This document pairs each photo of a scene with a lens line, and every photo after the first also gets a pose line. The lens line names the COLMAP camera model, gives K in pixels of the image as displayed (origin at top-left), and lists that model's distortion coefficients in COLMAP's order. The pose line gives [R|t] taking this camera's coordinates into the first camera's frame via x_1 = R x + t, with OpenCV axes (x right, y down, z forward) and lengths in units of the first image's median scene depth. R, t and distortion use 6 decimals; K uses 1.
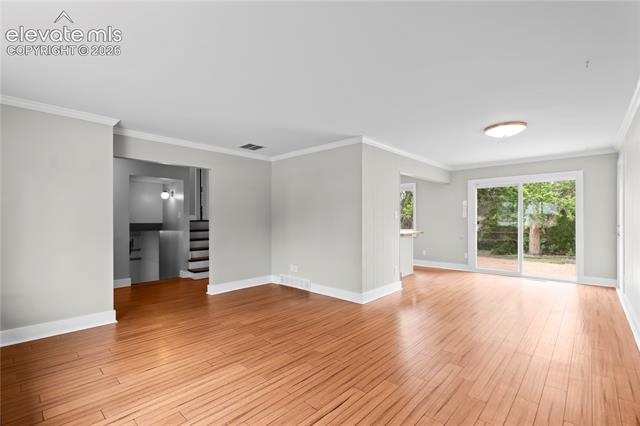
lens RADIAL K [[289.2, 0, 320.9], [0, 289.2, 220.6], [0, 0, 1]] dist [-0.001230, -0.000064]
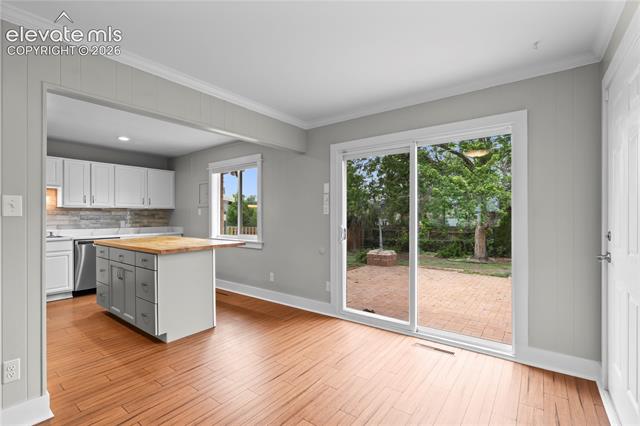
lens RADIAL K [[292.5, 0, 319.8], [0, 292.5, 216.7], [0, 0, 1]] dist [-0.001466, -0.000427]
pose [[0.994277, 0.002420, 0.106807, 0.587447], [-0.001877, 0.999985, -0.005188, -0.005913], [-0.106818, 0.004958, 0.994266, 0.635006]]
